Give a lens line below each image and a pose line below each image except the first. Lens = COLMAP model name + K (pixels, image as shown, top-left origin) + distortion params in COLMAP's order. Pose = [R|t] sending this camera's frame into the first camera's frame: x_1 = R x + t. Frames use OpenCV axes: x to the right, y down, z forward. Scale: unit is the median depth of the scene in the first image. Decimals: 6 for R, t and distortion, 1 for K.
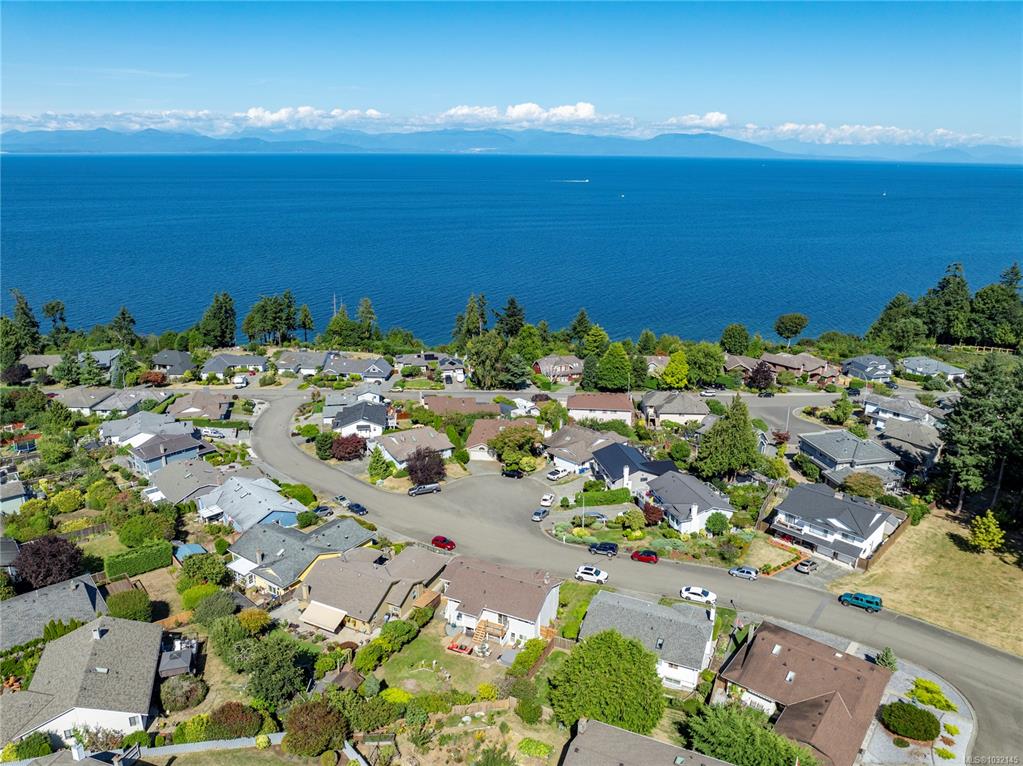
lens RADIAL K [[719.6, 0, 511.5], [0, 719.6, 383.0], [0, 0, 1]] dist [-0.034647, -0.008379]
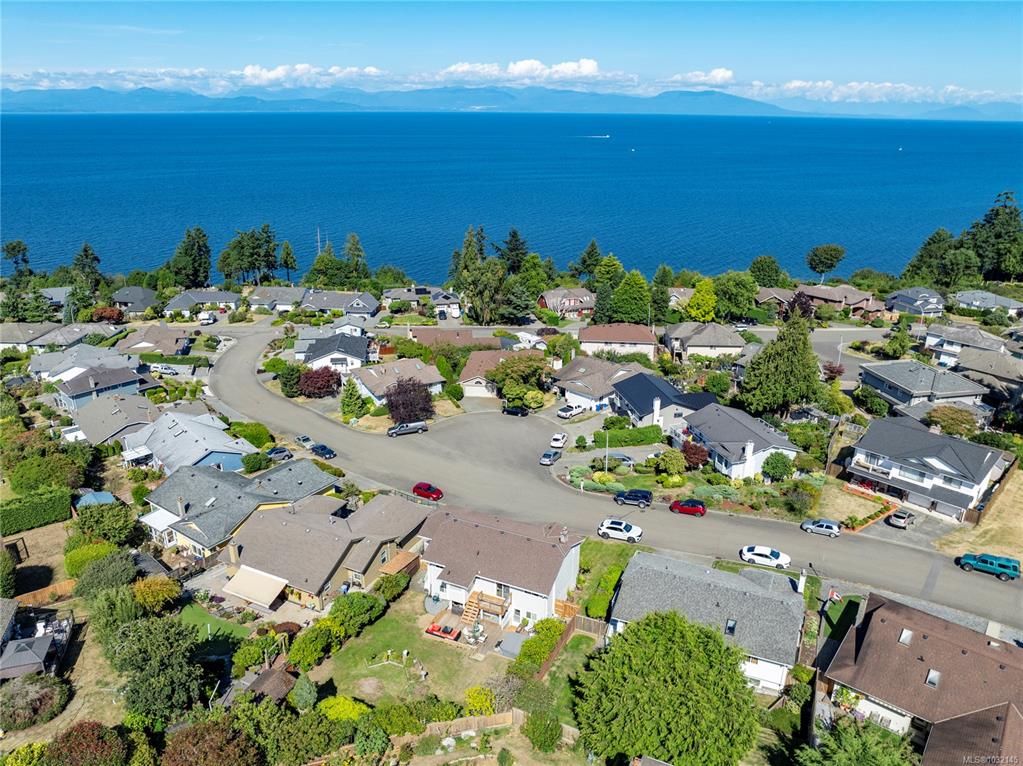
lens RADIAL K [[717.6, 0, 515.8], [0, 717.6, 384.5], [0, 0, 1]] dist [-0.053283, 0.026704]
pose [[0.999992, -0.000371, 0.003970, -0.001358], [0.000161, 0.998602, 0.052857, 0.052877], [-0.003984, -0.052856, 0.998594, 0.183834]]
